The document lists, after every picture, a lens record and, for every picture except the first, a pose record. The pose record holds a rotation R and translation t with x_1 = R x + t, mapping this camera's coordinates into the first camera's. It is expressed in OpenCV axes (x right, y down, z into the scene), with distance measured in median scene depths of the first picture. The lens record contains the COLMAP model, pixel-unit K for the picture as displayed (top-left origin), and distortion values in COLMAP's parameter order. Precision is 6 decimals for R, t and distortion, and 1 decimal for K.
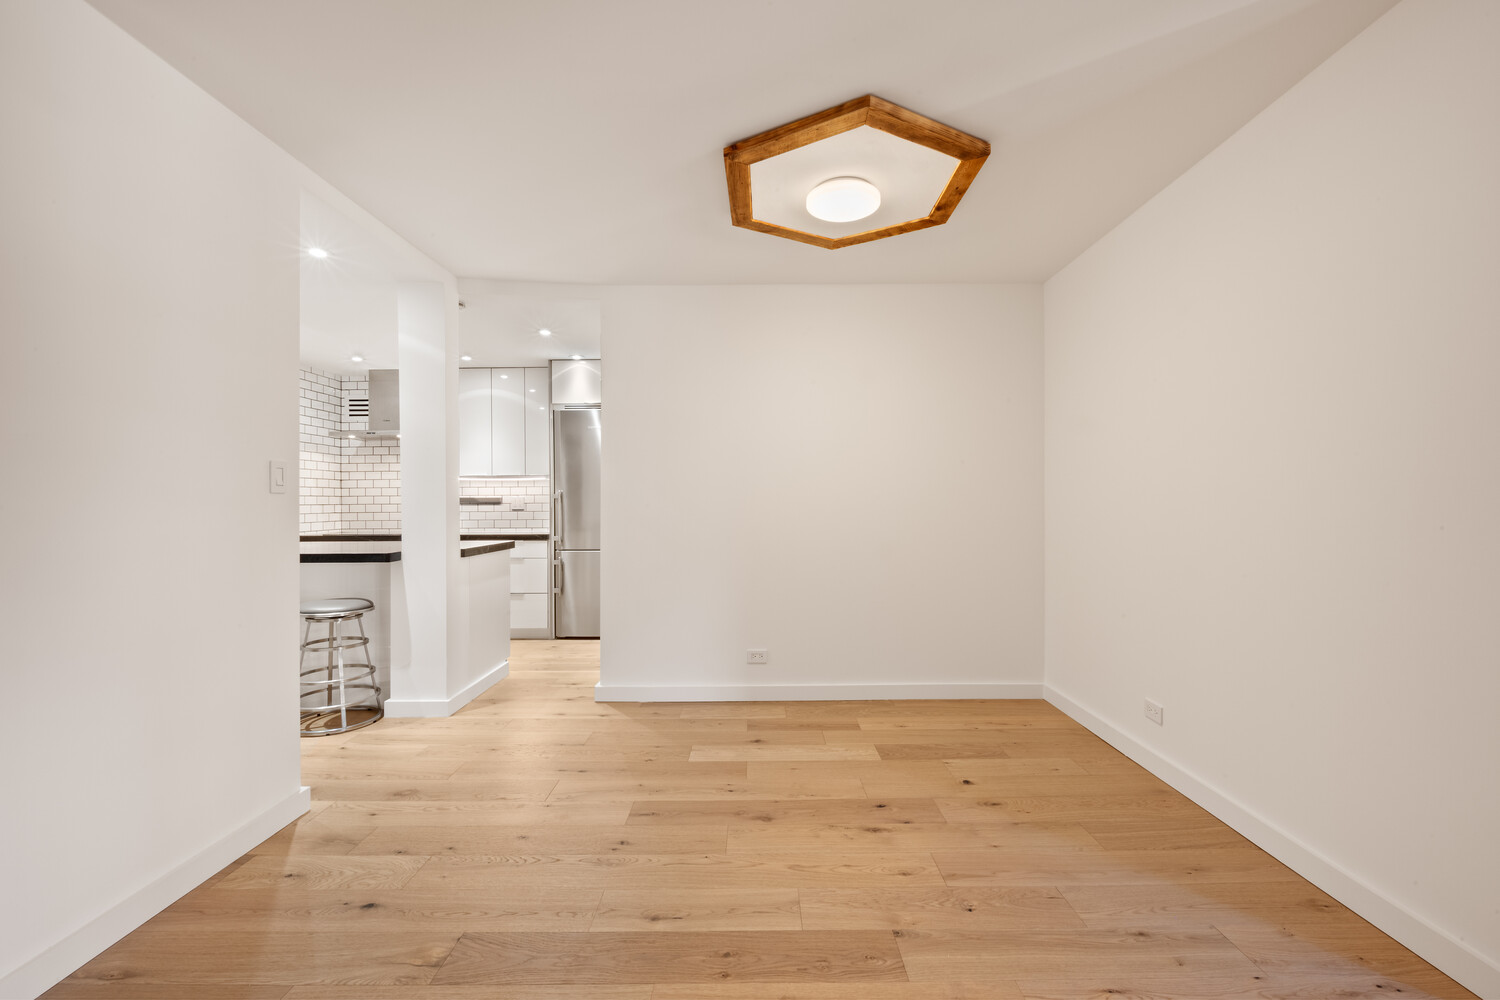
lens RADIAL K [[615.3, 0, 752.5], [0, 615.3, 499.9], [0, 0, 1]] dist [-0.002858, -0.000042]
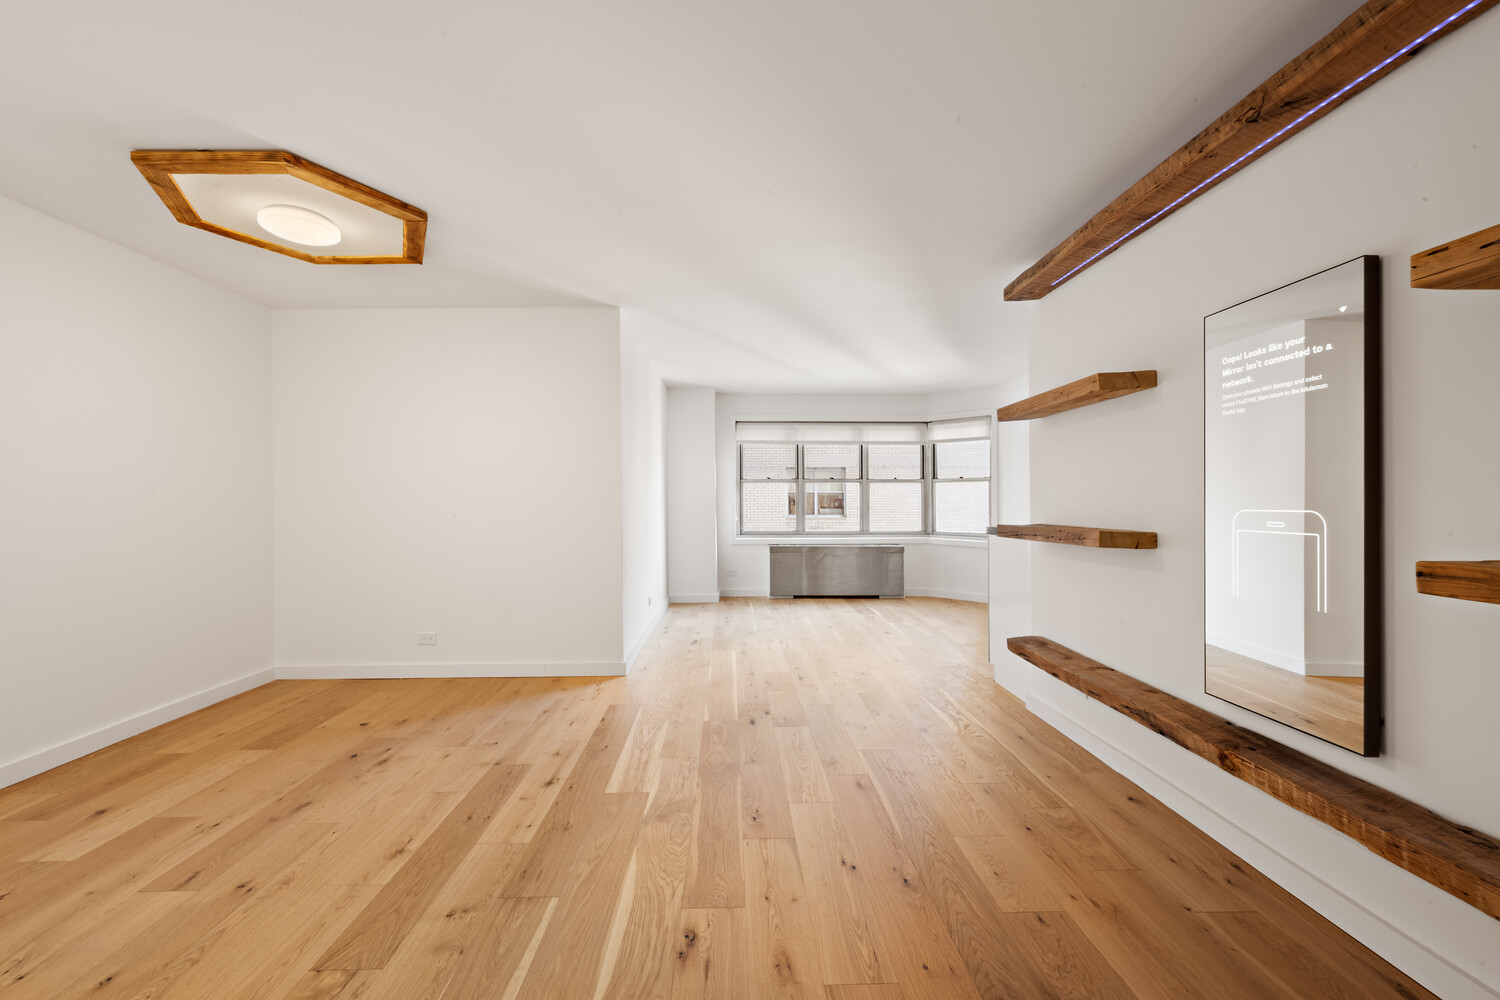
lens RADIAL K [[596.1, 0, 750.2], [0, 596.1, 496.5], [0, 0, 1]] dist [0.001075, -0.000009]
pose [[-0.028805, 0.010279, 0.999532, -0.848390], [-0.003562, 0.999940, -0.010386, -0.003178], [-0.999579, -0.003859, -0.028766, 0.218899]]
